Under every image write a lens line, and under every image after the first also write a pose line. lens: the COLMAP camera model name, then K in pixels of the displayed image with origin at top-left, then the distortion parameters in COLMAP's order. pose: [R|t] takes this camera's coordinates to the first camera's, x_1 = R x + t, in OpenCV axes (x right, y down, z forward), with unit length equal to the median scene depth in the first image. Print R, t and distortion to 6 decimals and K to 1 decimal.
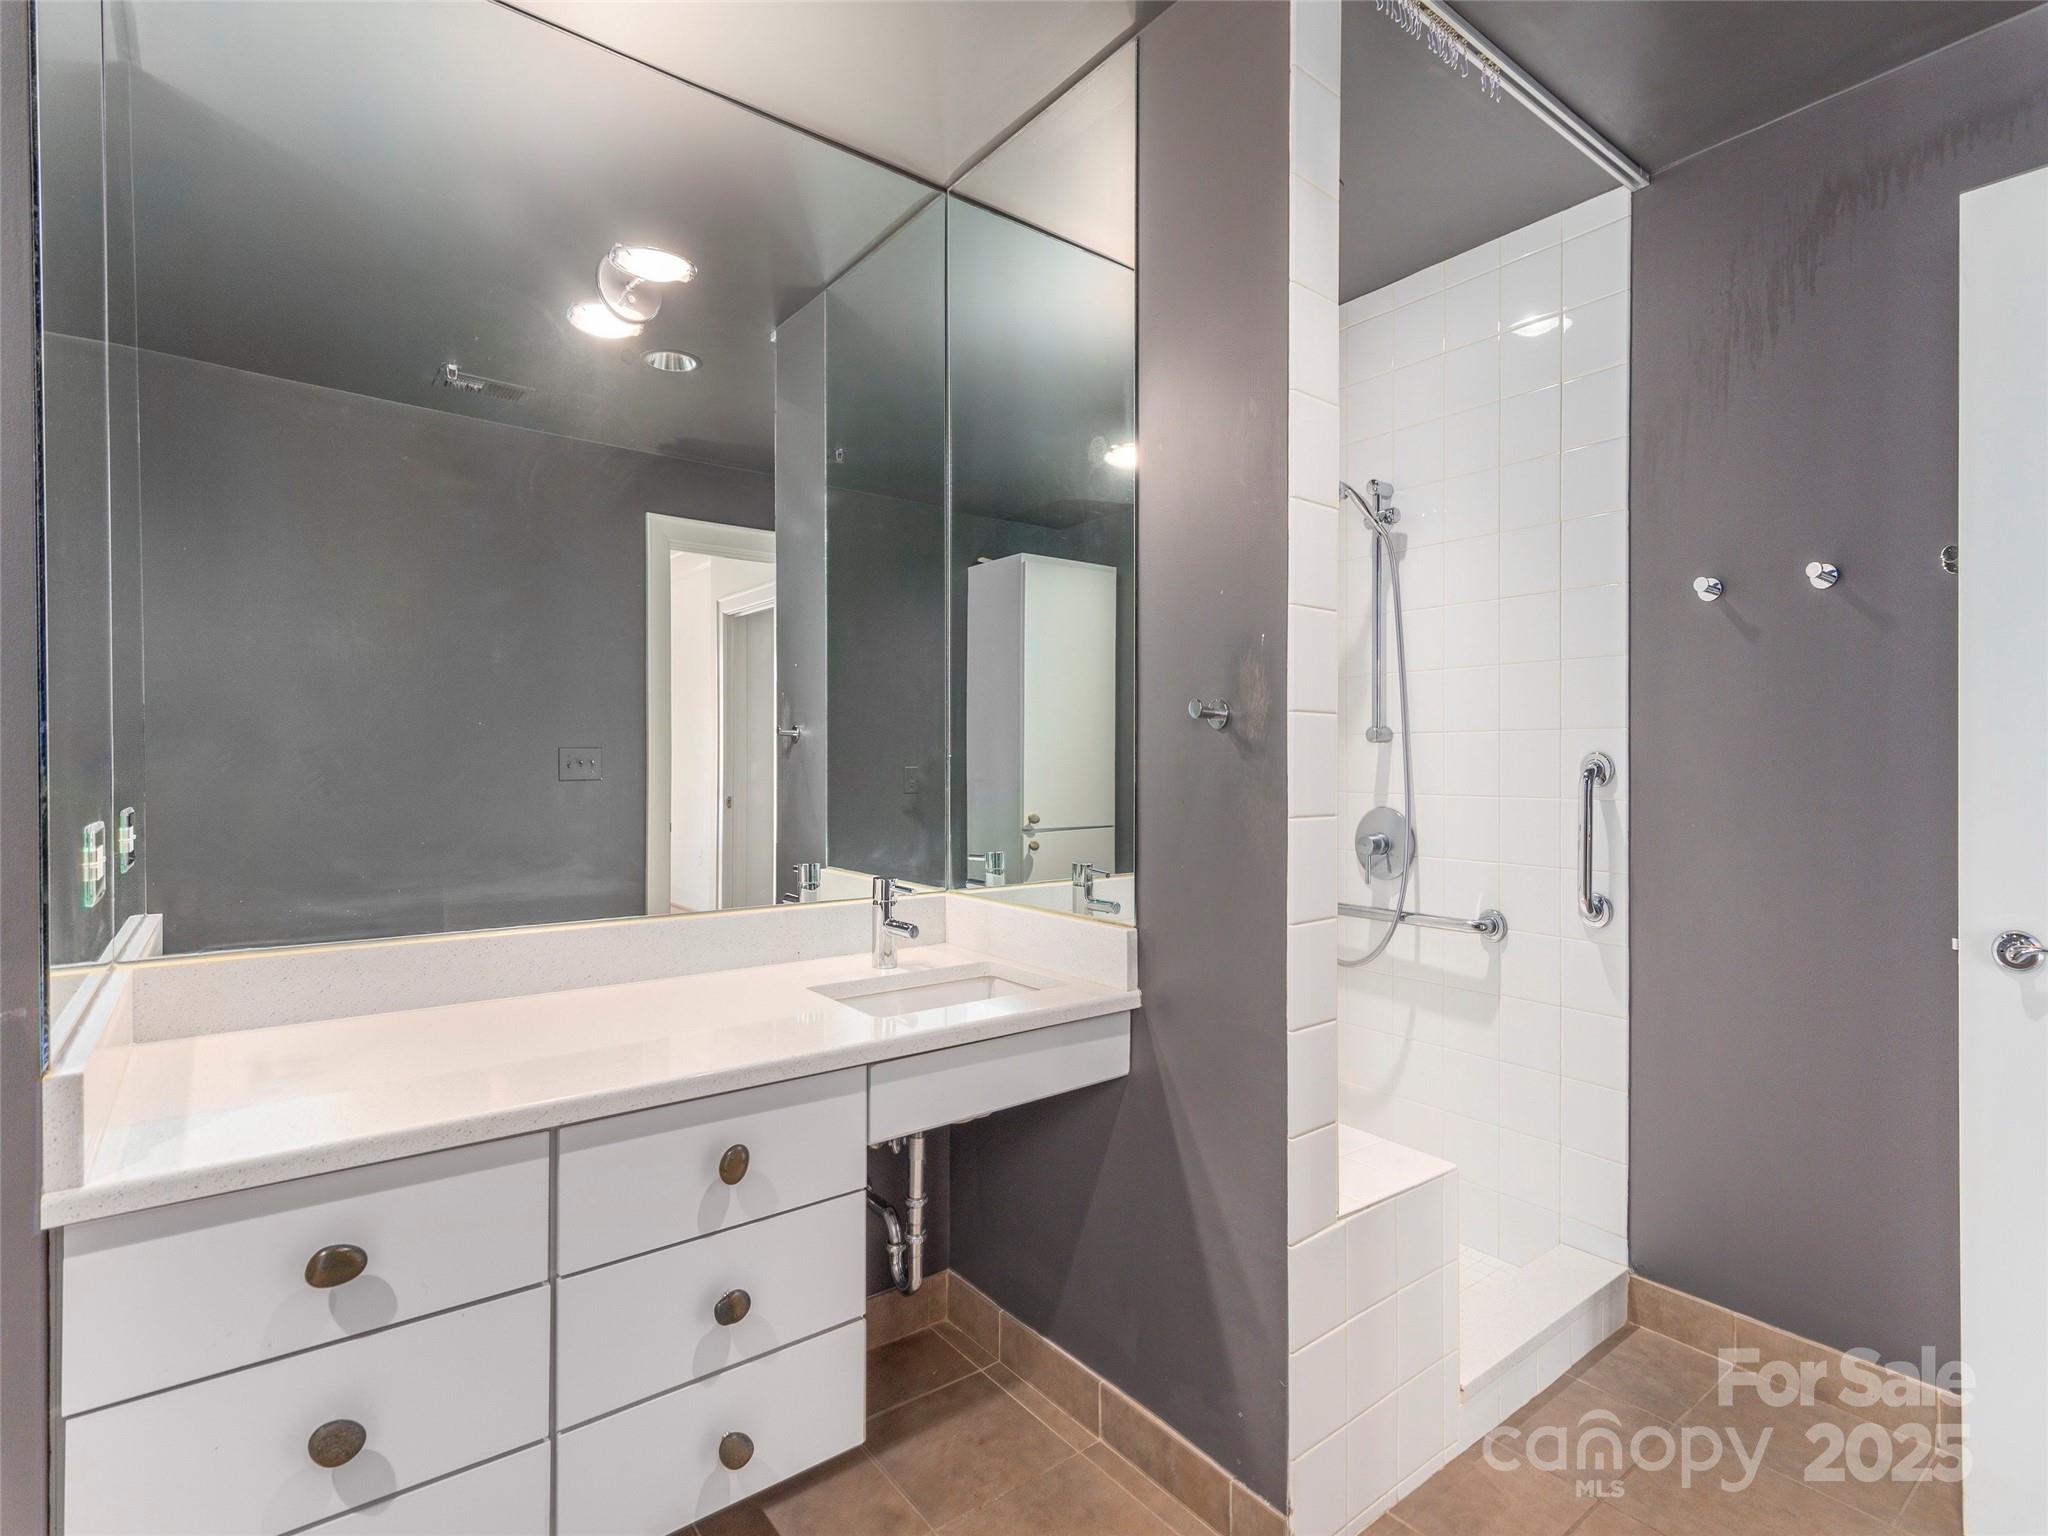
lens RADIAL K [[1010.2, 0, 1019.5], [0, 1010.2, 761.6], [0, 0, 1]] dist [0.007756, -0.000379]
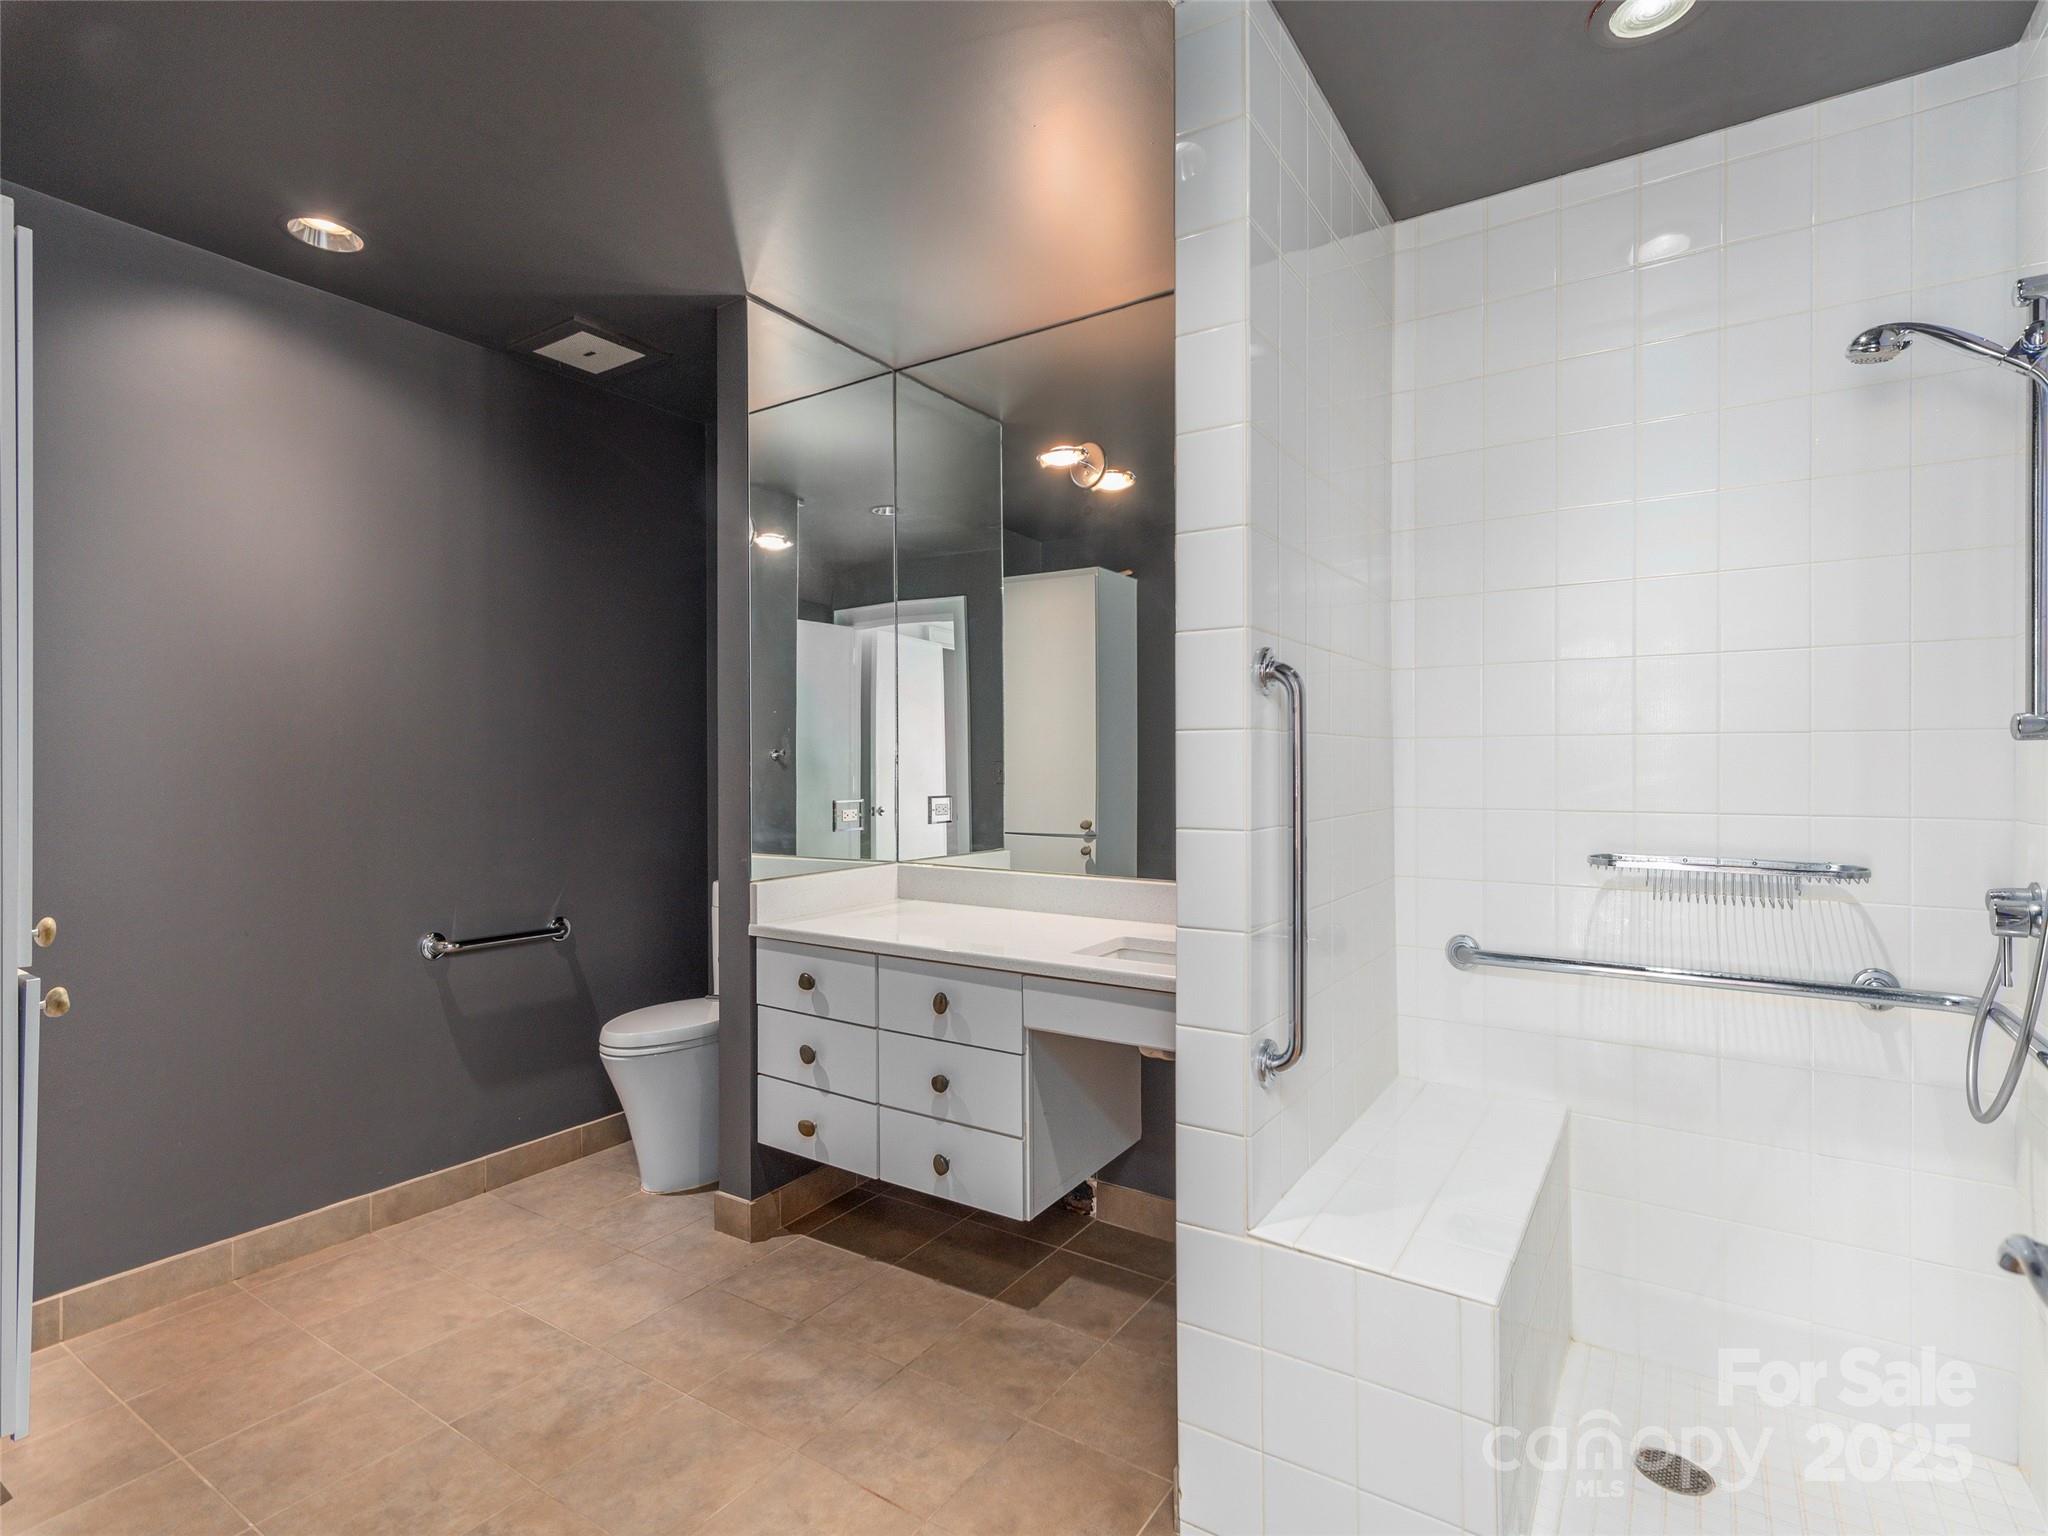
lens RADIAL K [[1010.2, 0, 1019.5], [0, 1010.2, 761.6], [0, 0, 1]] dist [0.007756, -0.000379]
pose [[0.324699, -0.007846, -0.945785, 1.454351], [-0.000859, 0.999963, -0.008590, -0.009509], [0.945817, 0.003601, 0.324680, 0.561598]]
